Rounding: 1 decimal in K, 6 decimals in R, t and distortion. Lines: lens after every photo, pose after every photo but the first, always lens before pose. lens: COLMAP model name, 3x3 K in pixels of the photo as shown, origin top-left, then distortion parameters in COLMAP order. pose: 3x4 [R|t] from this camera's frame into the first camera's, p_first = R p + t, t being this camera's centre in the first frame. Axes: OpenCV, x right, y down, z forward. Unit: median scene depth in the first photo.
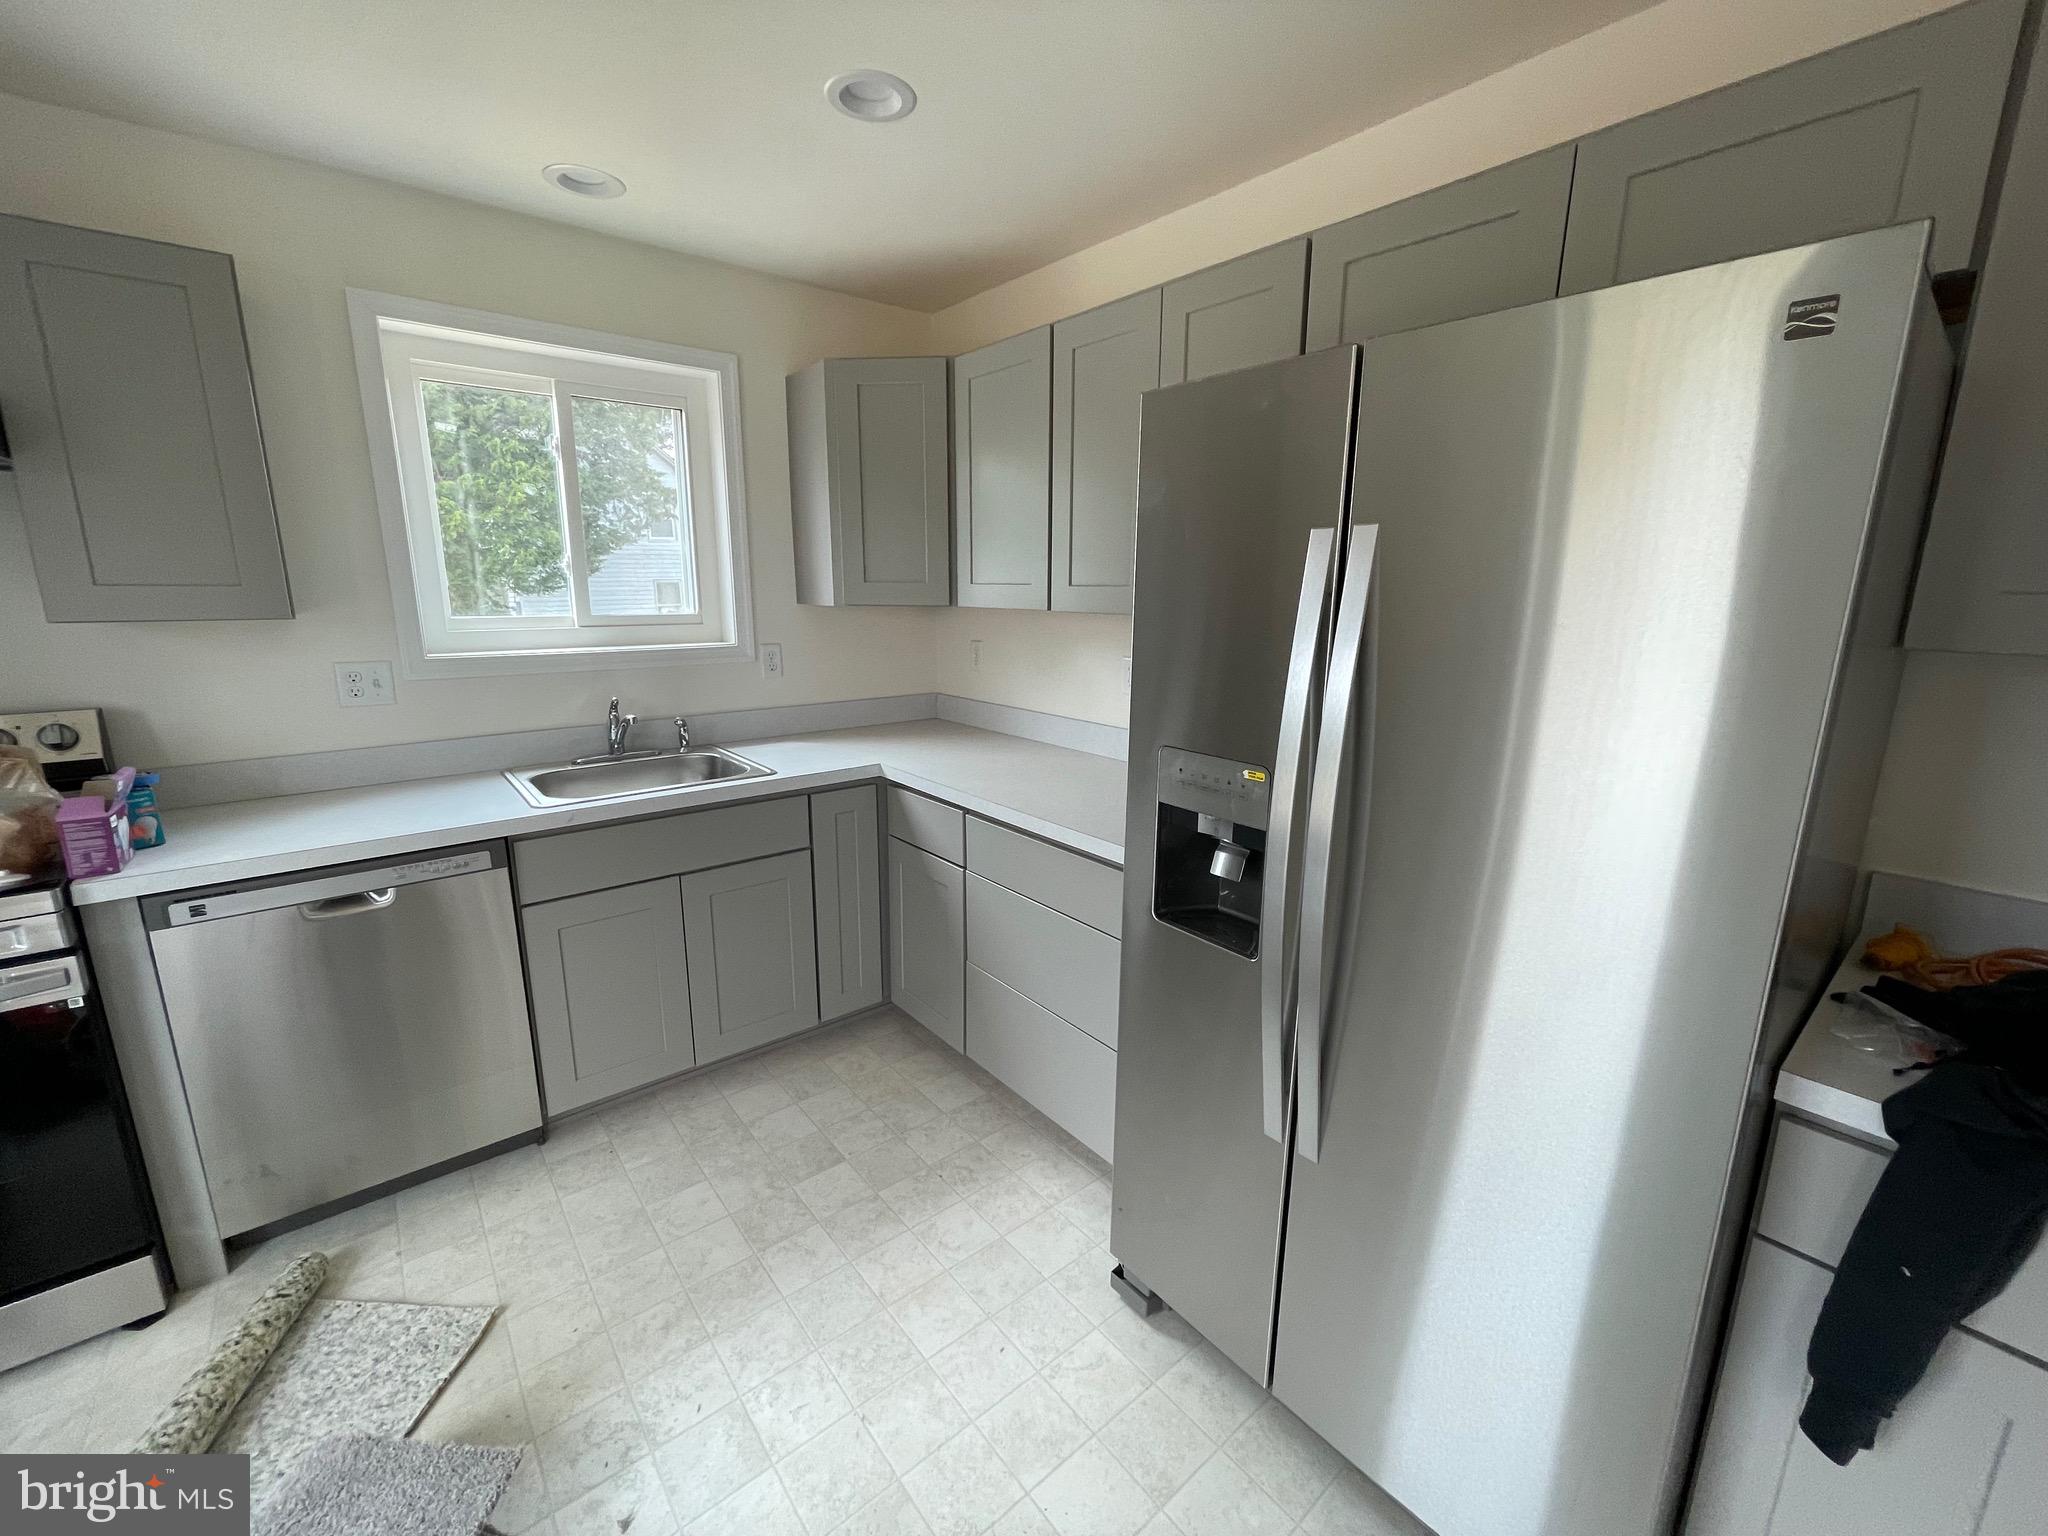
lens RADIAL K [[826.9, 0, 1025.5], [0, 826.9, 754.1], [0, 0, 1]] dist [-0.011442, 0.004215]
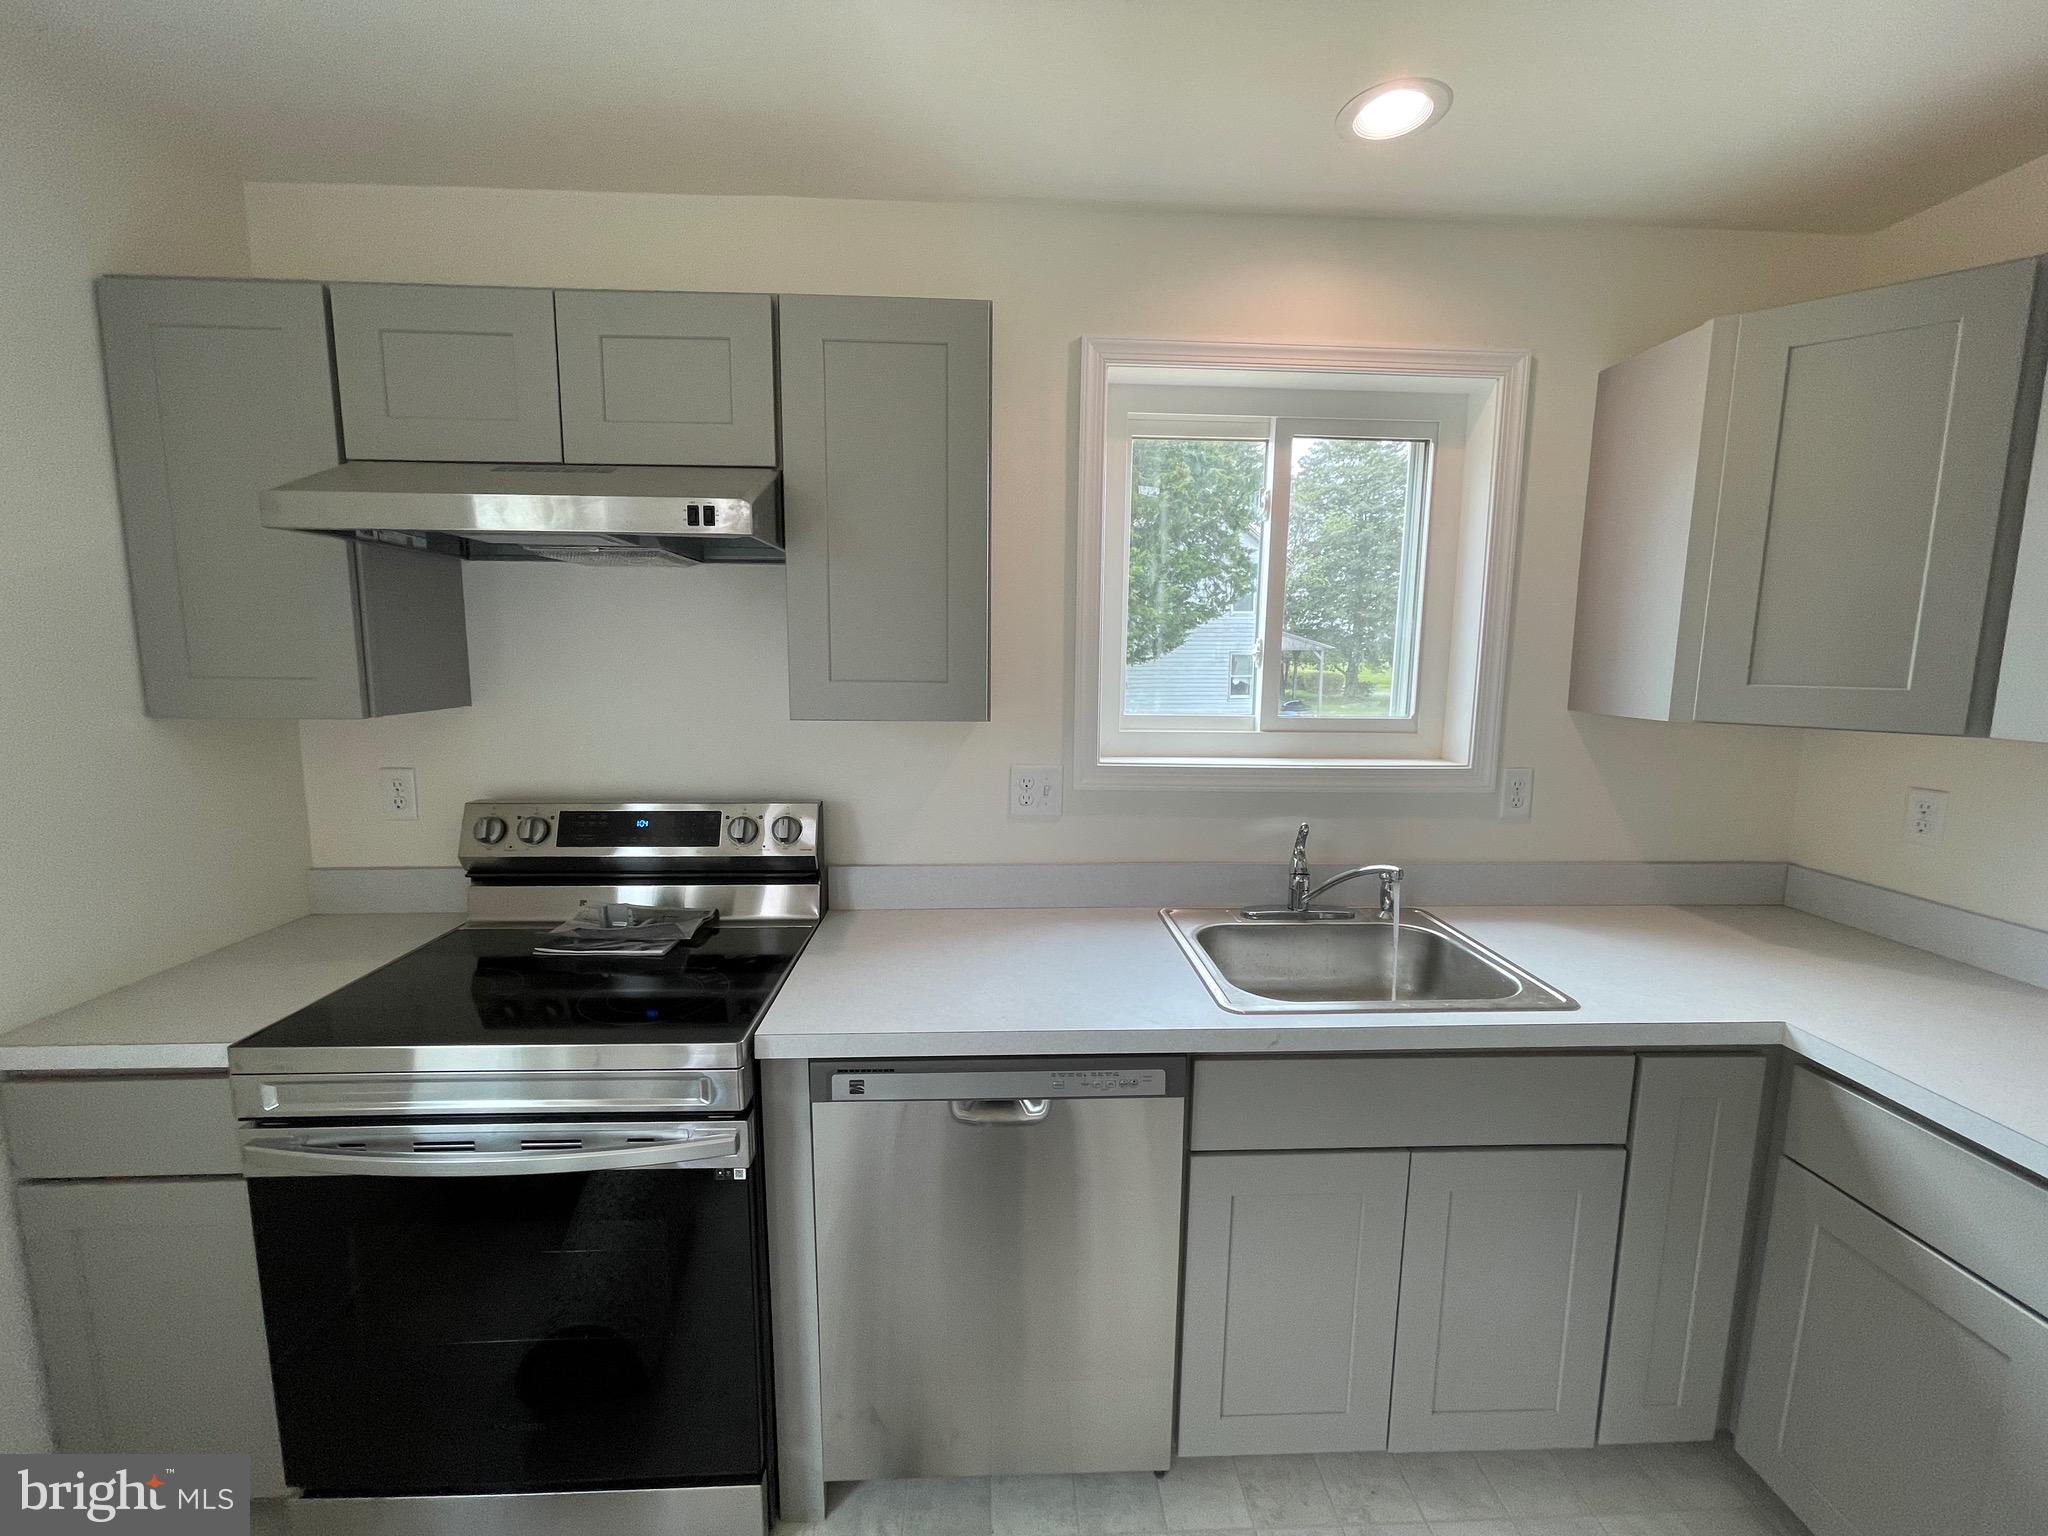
lens RADIAL K [[826.9, 0, 1025.5], [0, 826.9, 754.1], [0, 0, 1]] dist [-0.011442, 0.004215]
pose [[0.801535, 0.078195, -0.592813, -0.284058], [-0.127407, 0.990980, -0.041550, -0.080417], [0.584216, 0.108832, 0.804268, 0.276437]]
